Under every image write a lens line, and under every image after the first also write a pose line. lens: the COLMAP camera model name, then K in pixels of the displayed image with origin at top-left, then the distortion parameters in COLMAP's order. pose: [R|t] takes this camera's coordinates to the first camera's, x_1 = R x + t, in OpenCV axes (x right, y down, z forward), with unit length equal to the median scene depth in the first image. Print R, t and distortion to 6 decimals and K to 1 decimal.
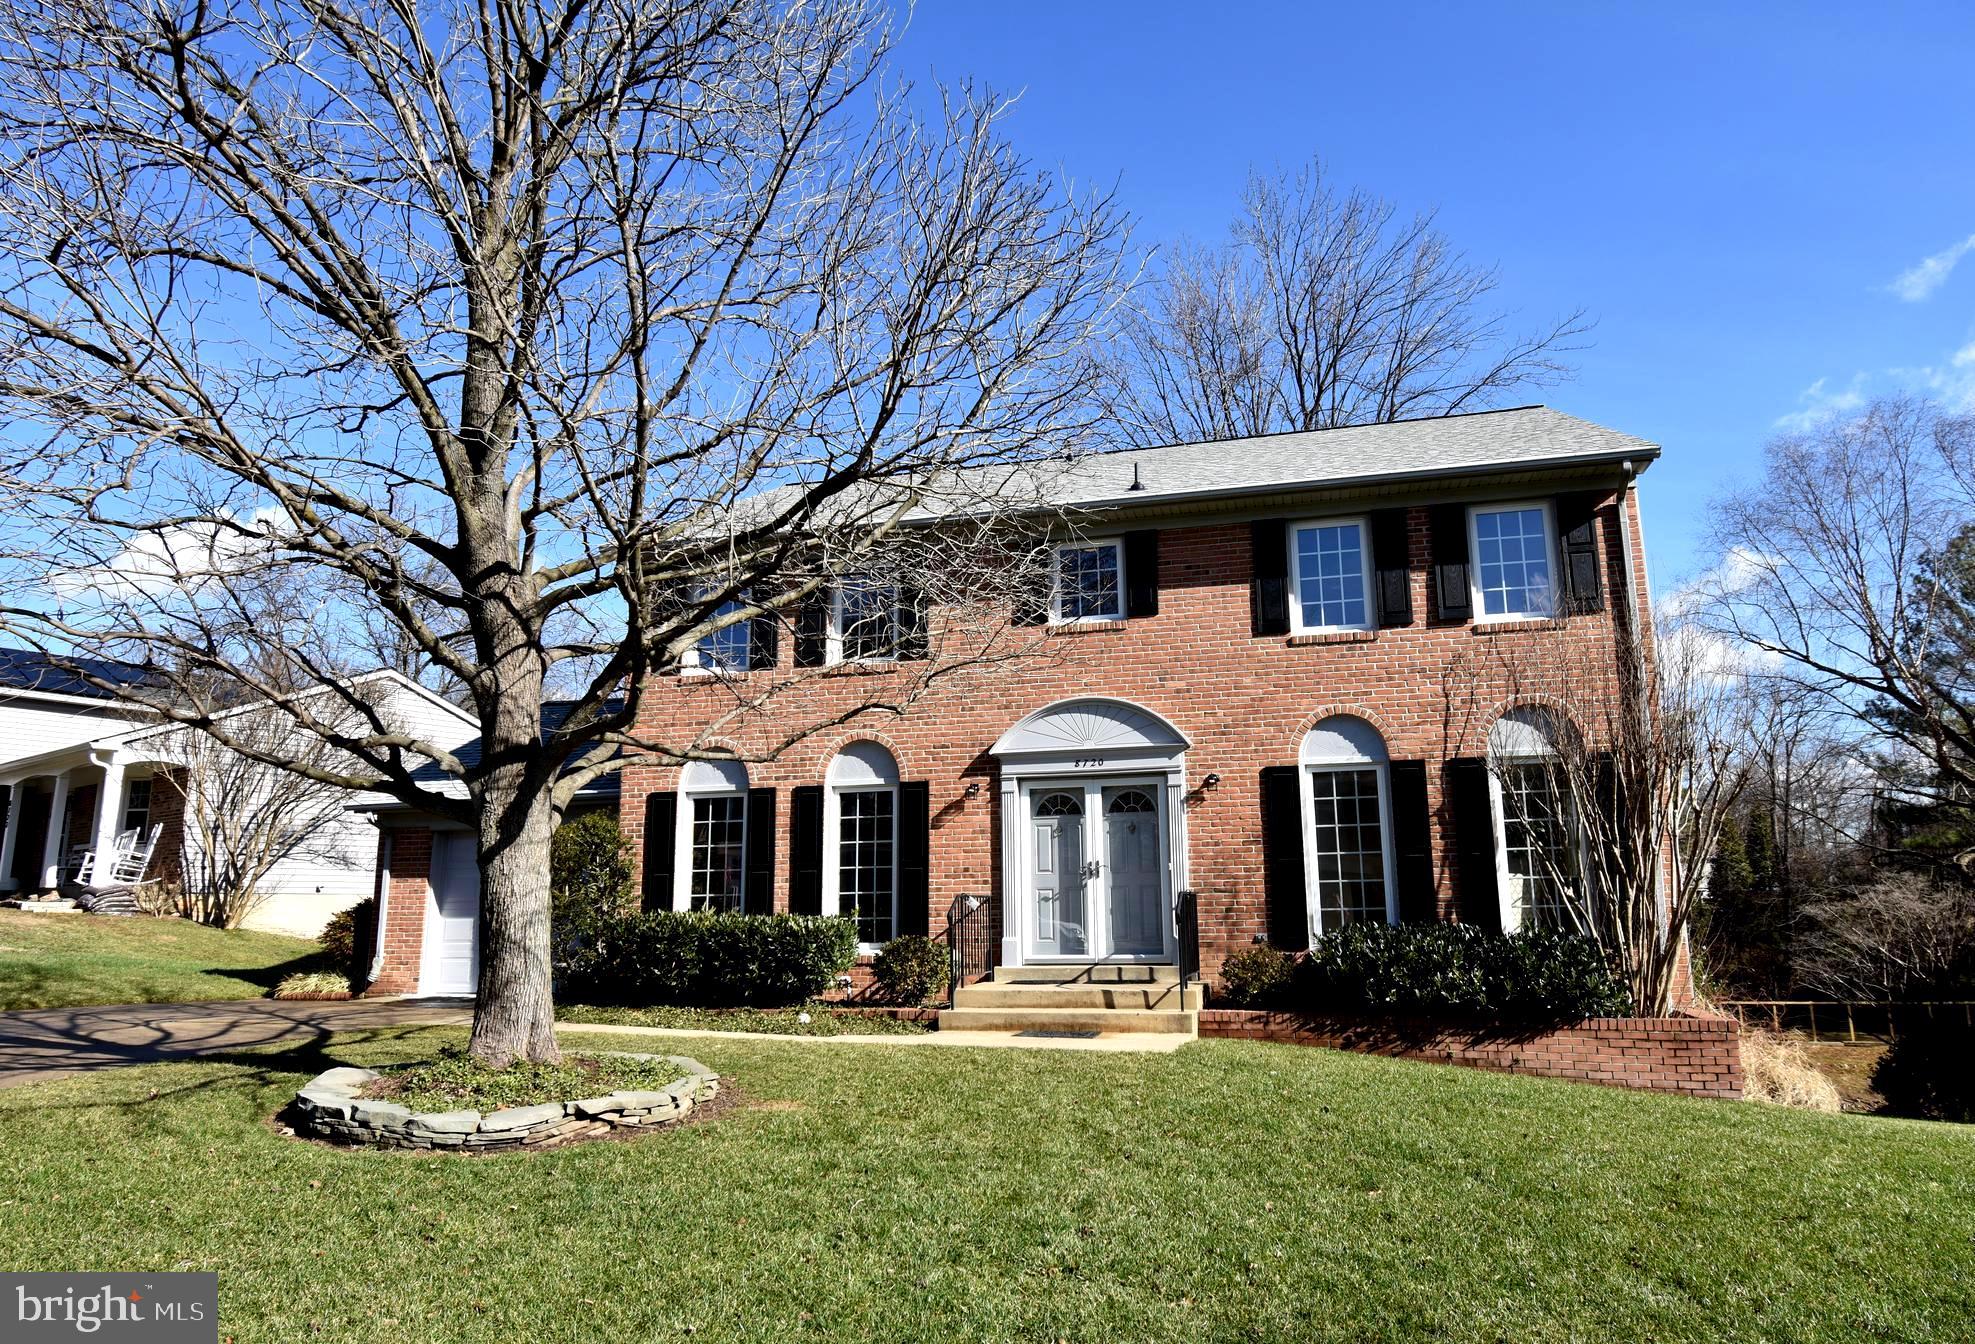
lens RADIAL K [[1205.5, 0, 1023.6], [0, 1205.5, 678.5], [0, 0, 1]] dist [-0.003246, -0.003738]
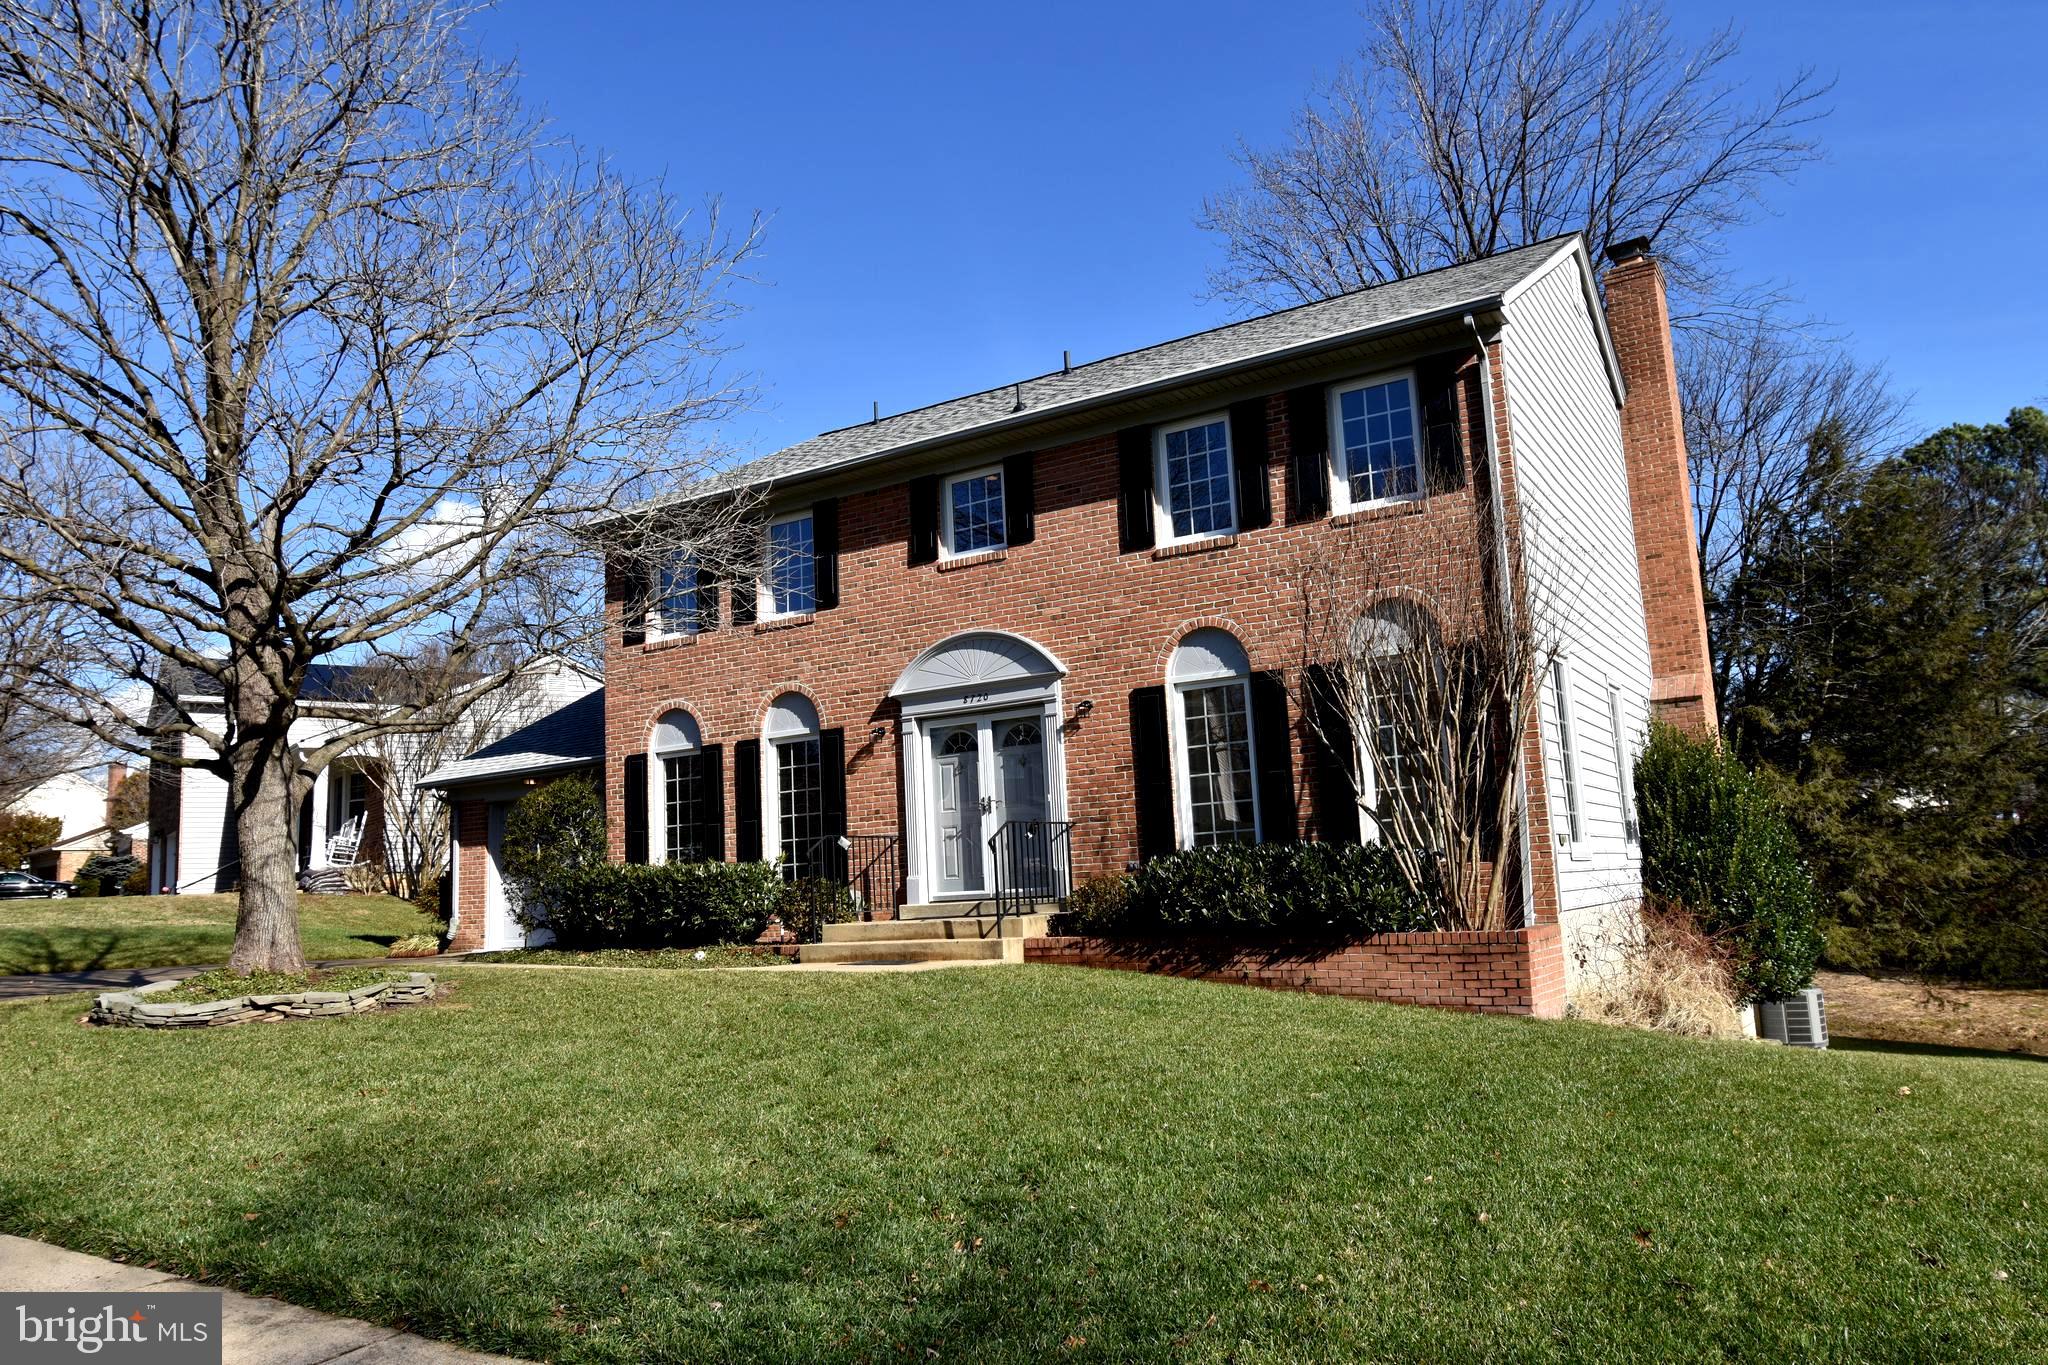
lens RADIAL K [[1407.6, 0, 1024.0], [0, 1407.6, 682.5], [0, 0, 1]] dist [-0.009451, -0.001017]
pose [[0.952785, -0.077371, -0.293622, 0.436693], [0.092616, 0.994963, 0.038354, 0.016776], [0.289175, -0.063737, 0.955152, -0.089559]]
